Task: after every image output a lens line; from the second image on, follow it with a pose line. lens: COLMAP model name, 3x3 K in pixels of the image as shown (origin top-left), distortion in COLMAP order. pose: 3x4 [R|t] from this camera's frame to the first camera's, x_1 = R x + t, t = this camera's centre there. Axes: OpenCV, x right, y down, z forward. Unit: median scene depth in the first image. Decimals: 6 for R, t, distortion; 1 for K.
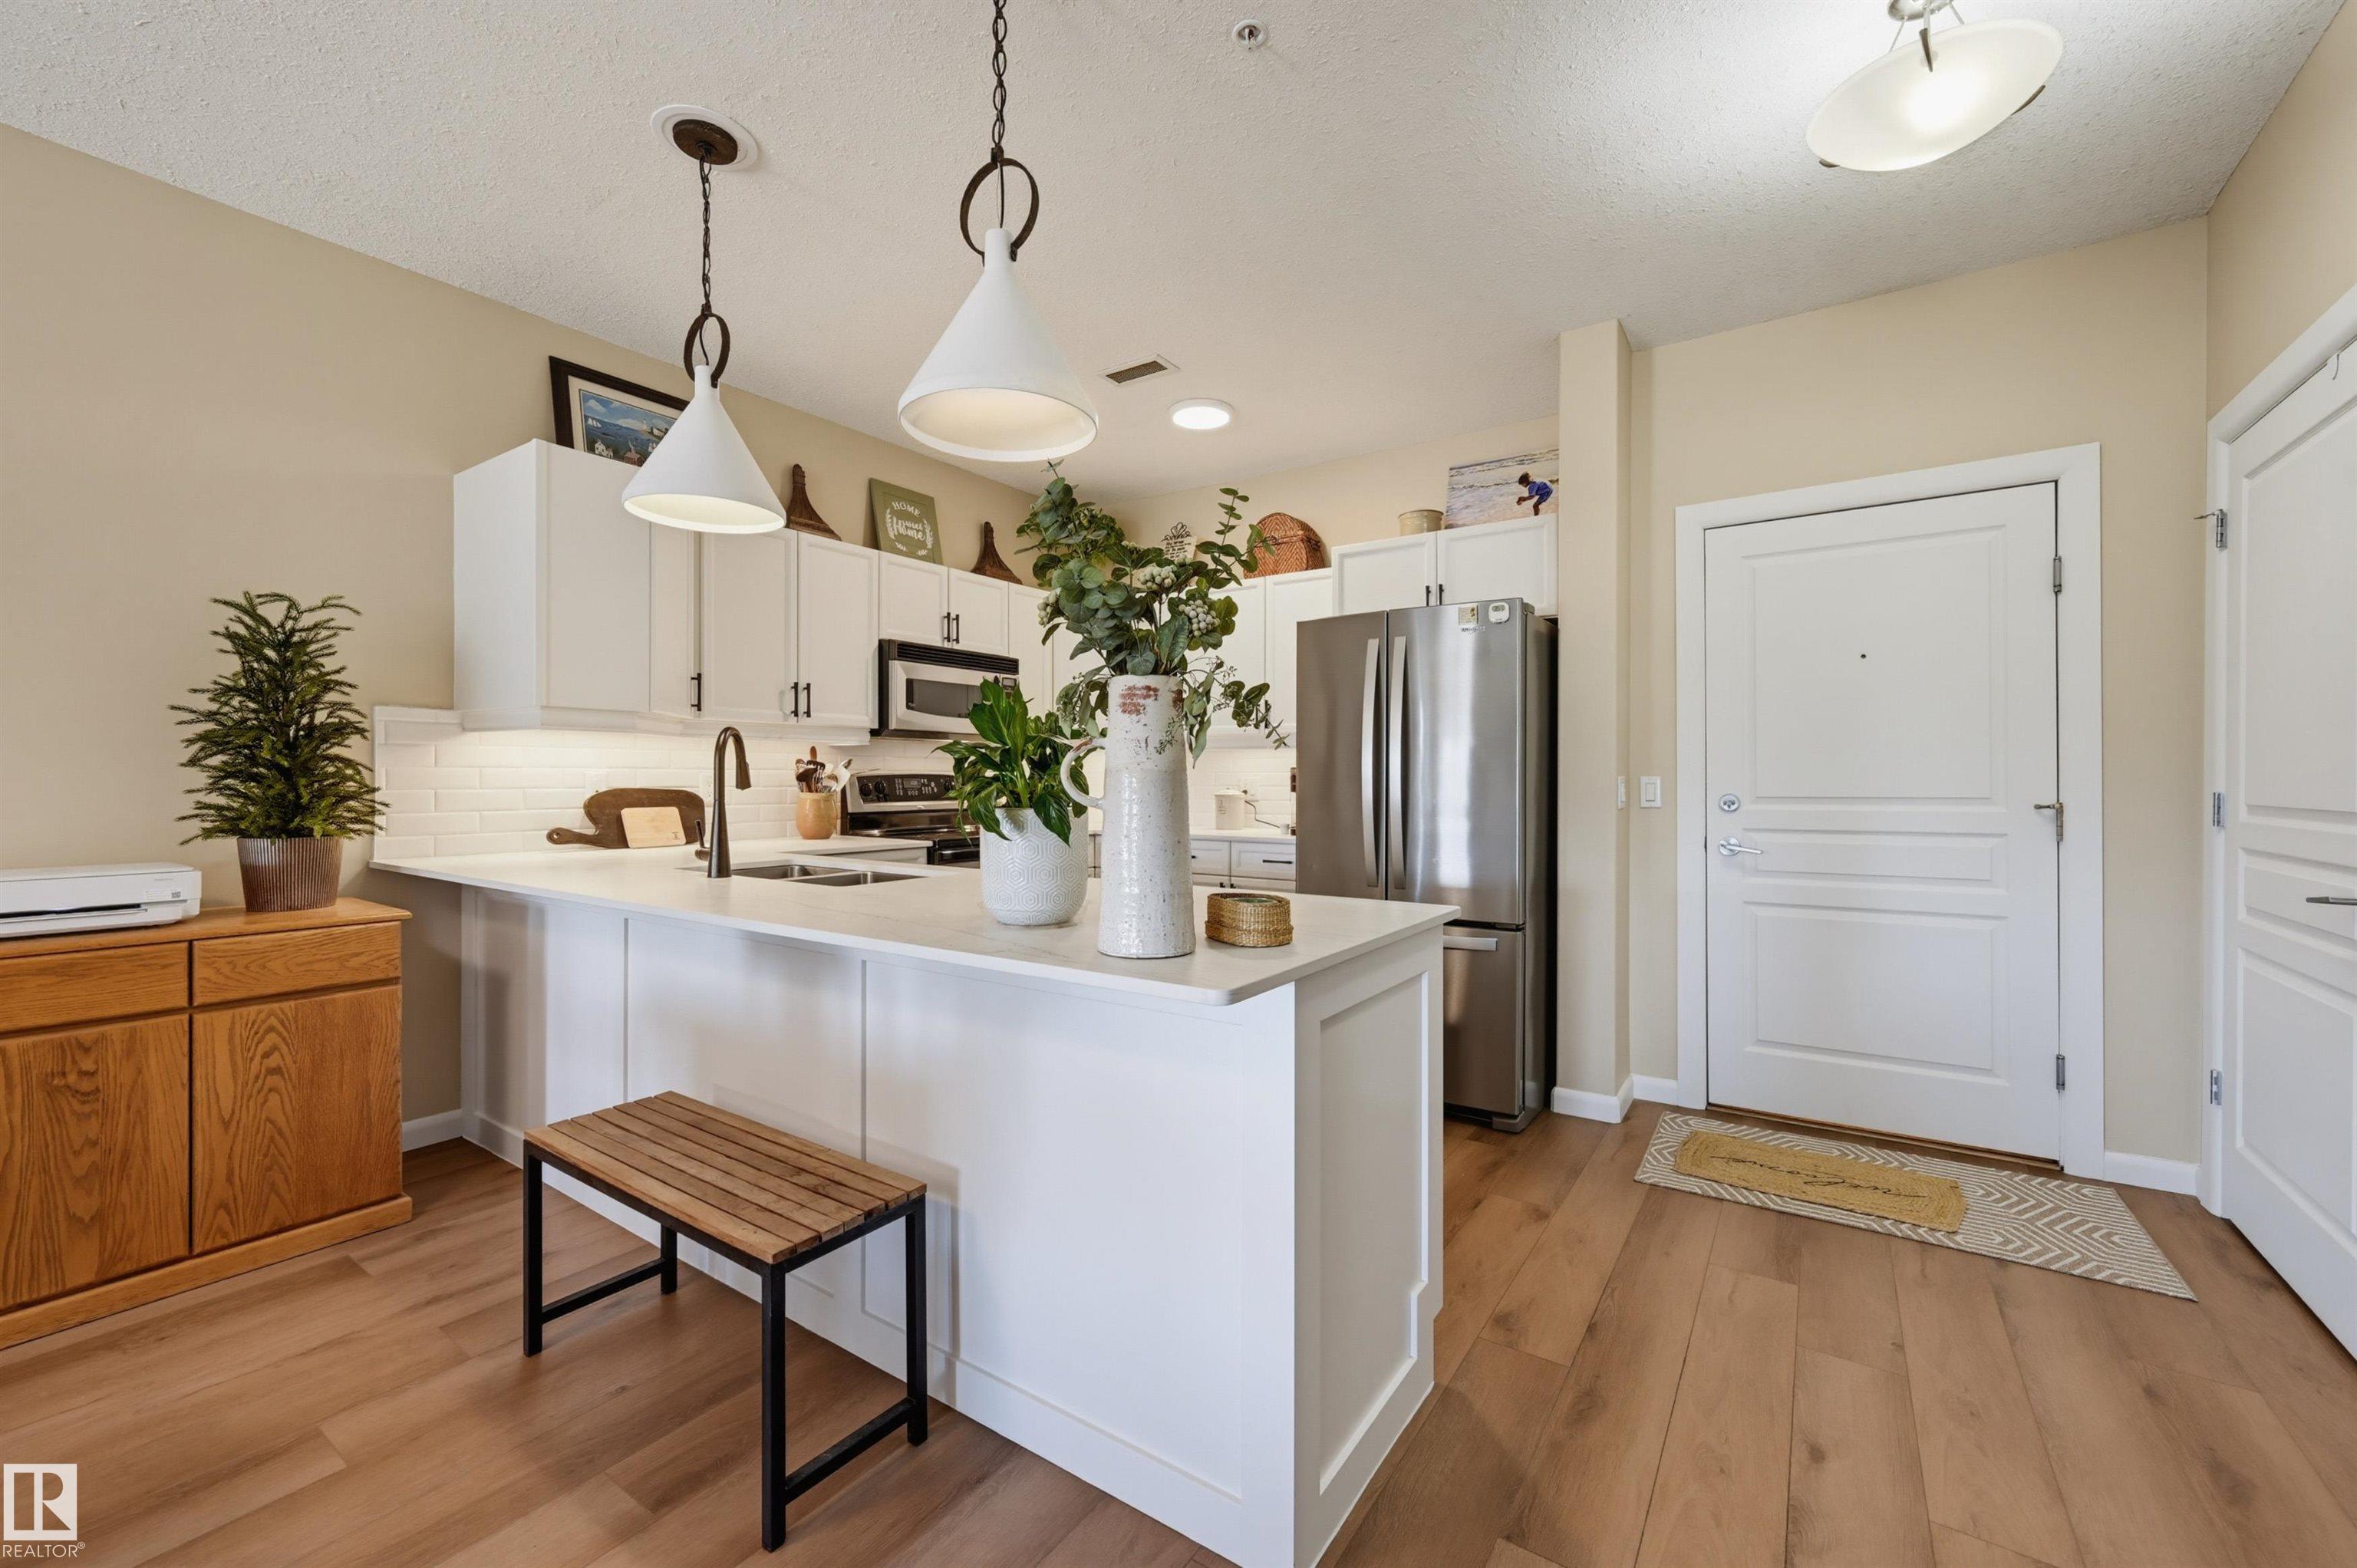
lens RADIAL K [[937.7, 0, 1173.0], [0, 937.7, 779.5], [0, 0, 1]] dist [0.000691, 0.000016]
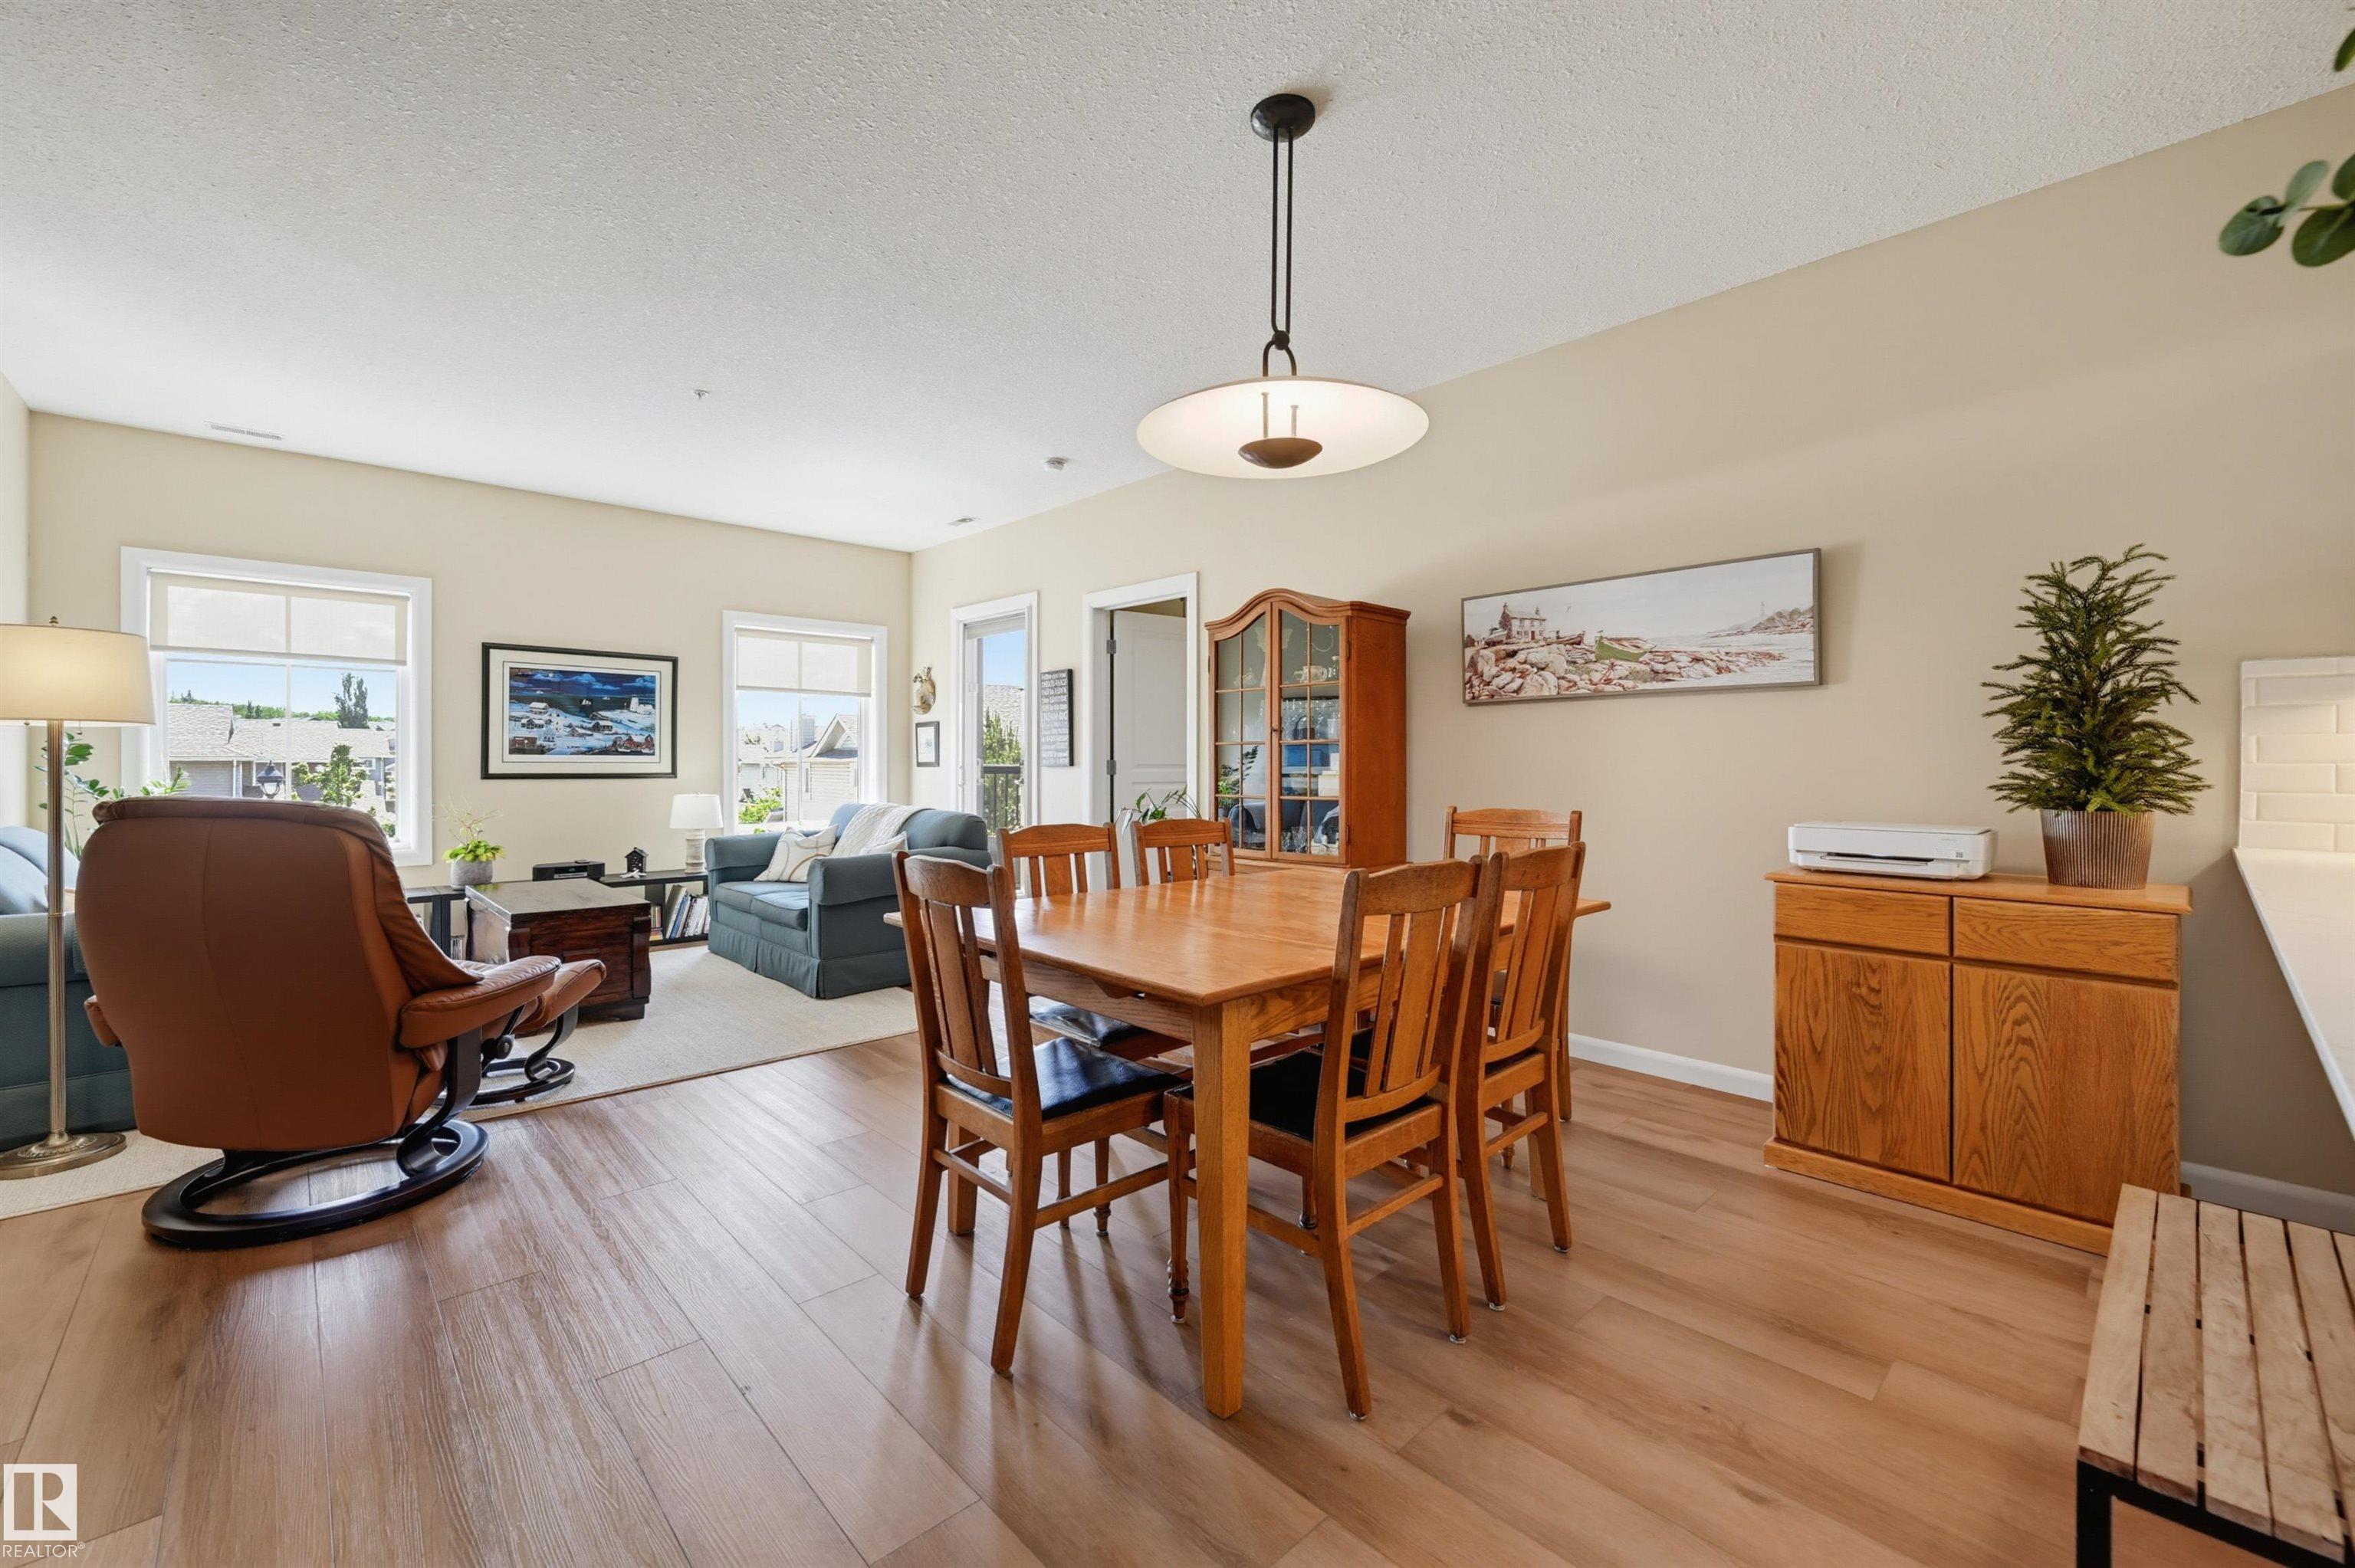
lens RADIAL K [[954.6, 0, 1160.9], [0, 954.6, 767.0], [0, 0, 1]] dist [0.000400, -0.000132]
pose [[-0.219112, 0.001899, -0.975698, 0.174490], [-0.003725, 0.999989, 0.002783, 0.015205], [0.975693, 0.004245, -0.219102, 0.245495]]
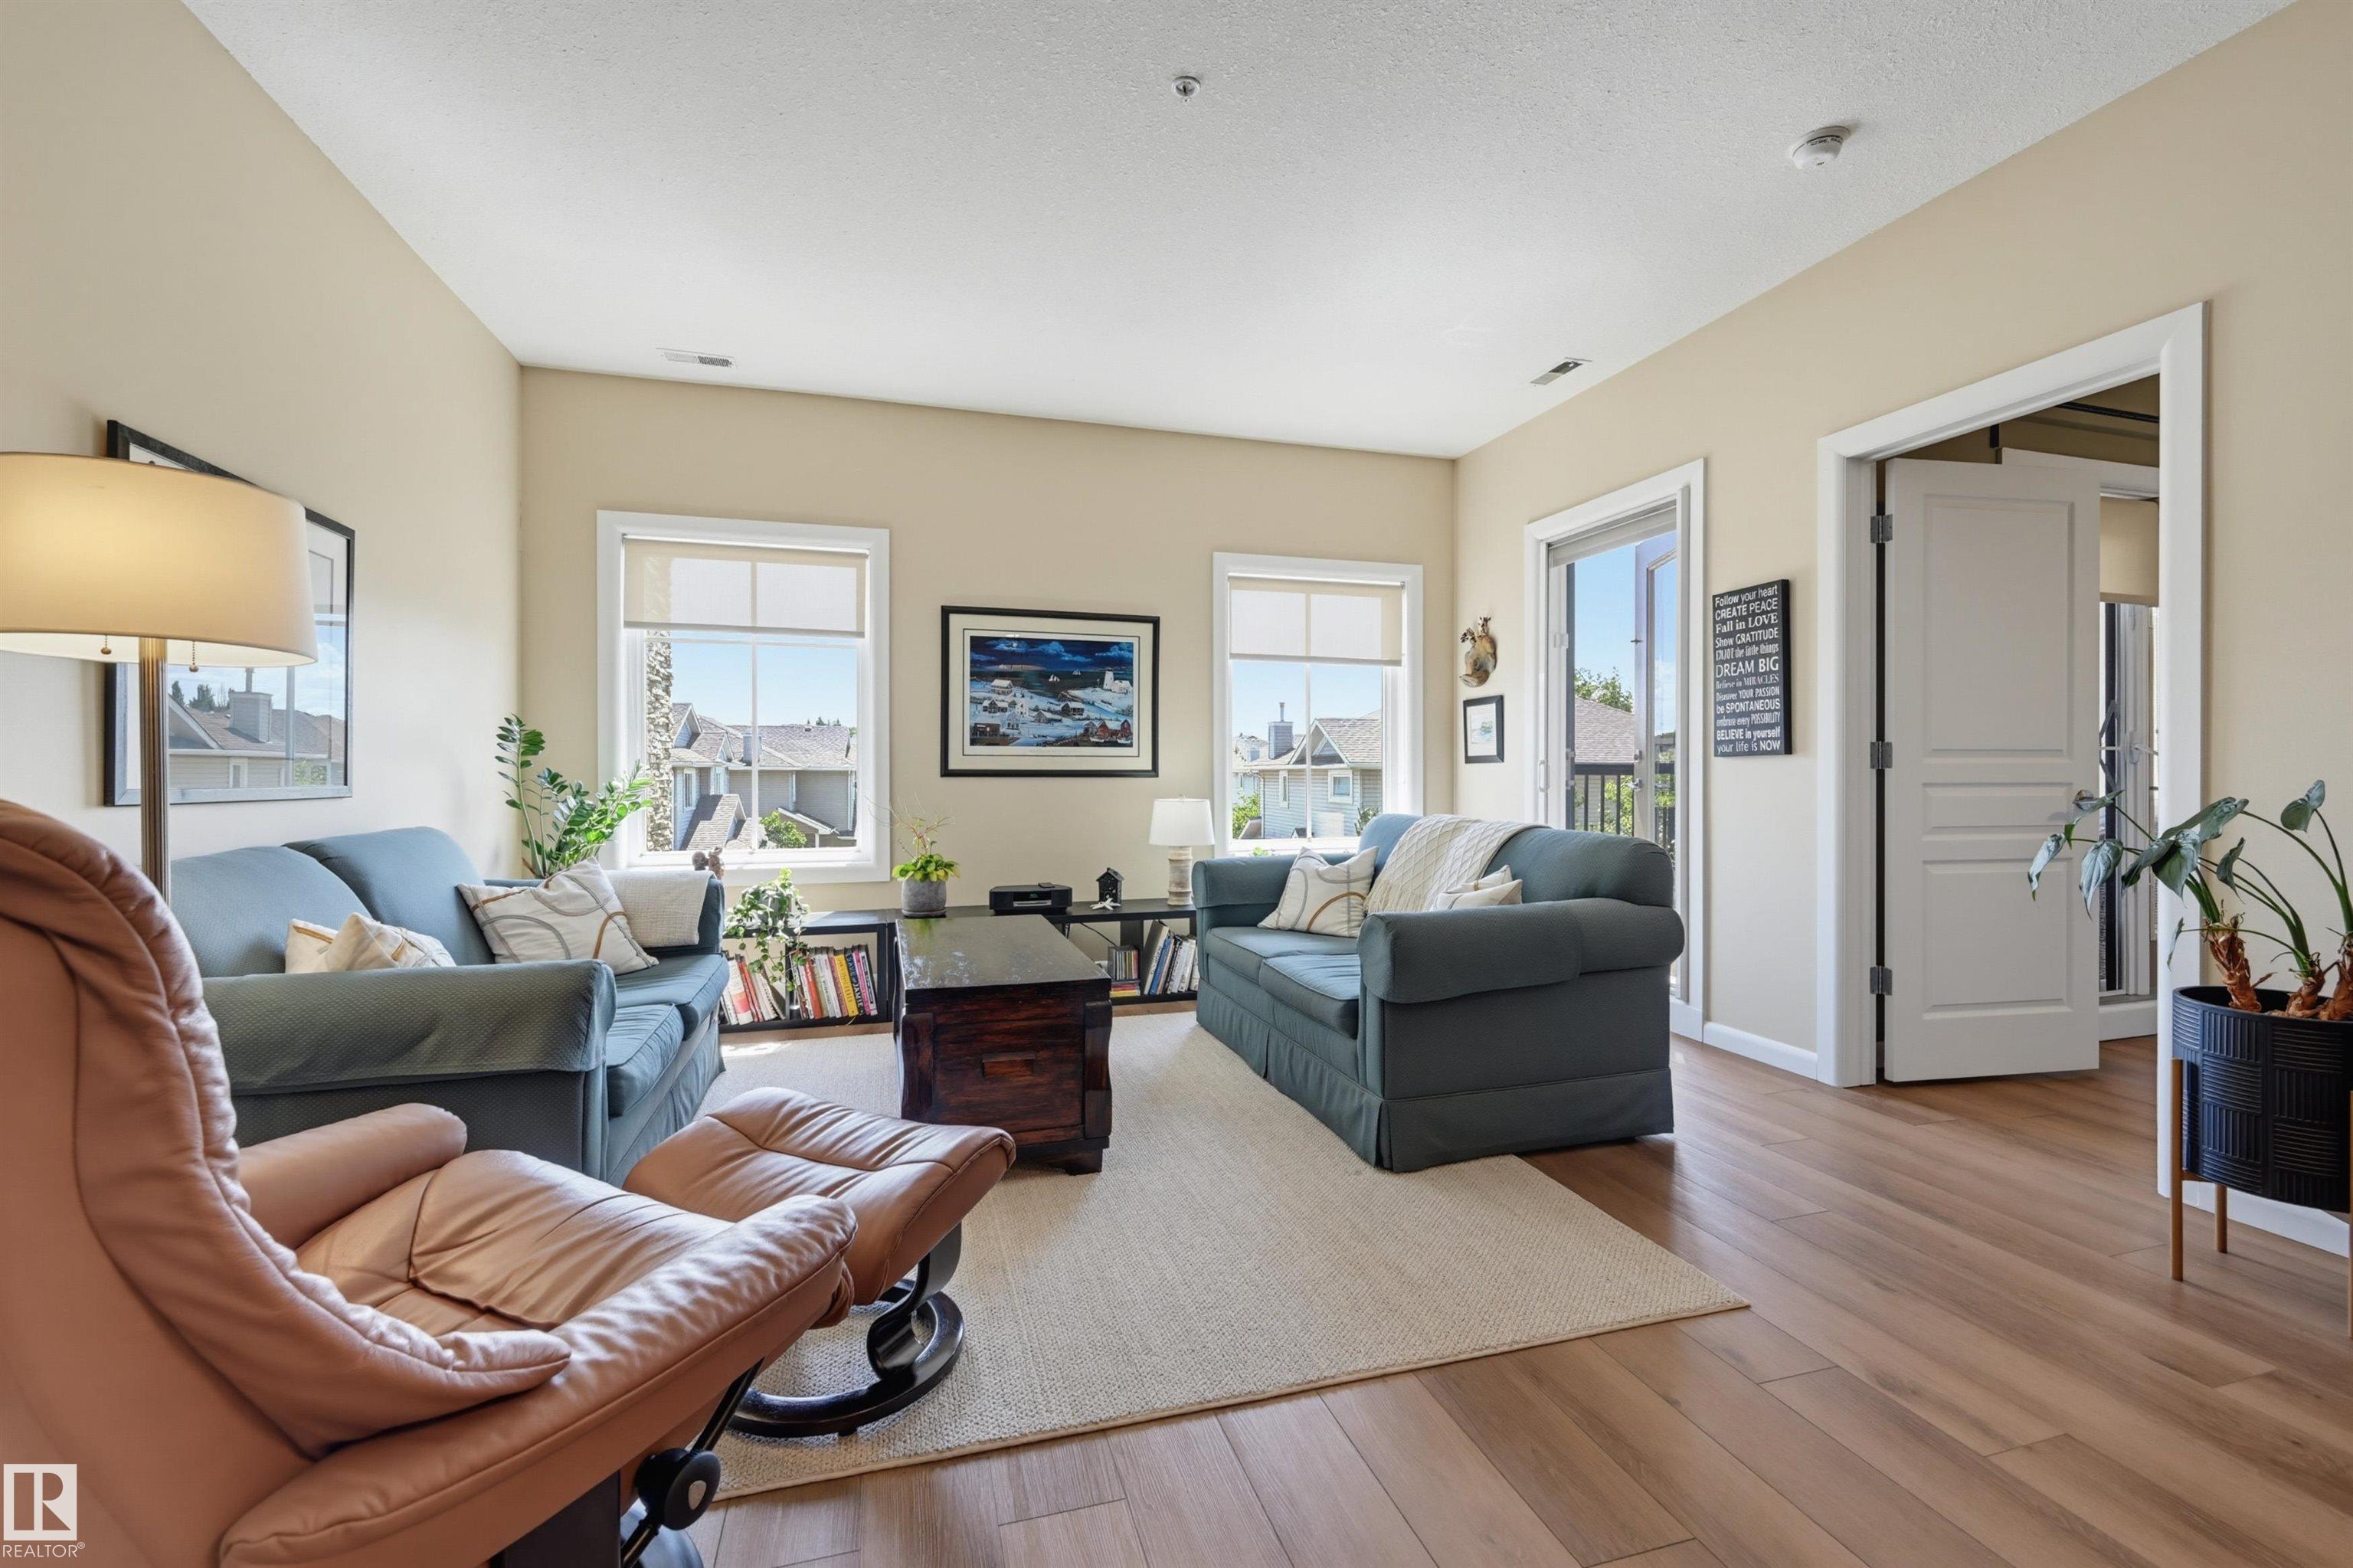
lens RADIAL K [[968.2, 0, 1176.5], [0, 968.2, 784.0], [0, 0, 1]] dist [-0.002106, -0.000059]
pose [[-0.627115, 0.007540, -0.778890, -0.414877], [-0.002143, 0.999933, 0.011405, 0.043340], [0.778924, 0.008822, -0.627057, -0.226995]]
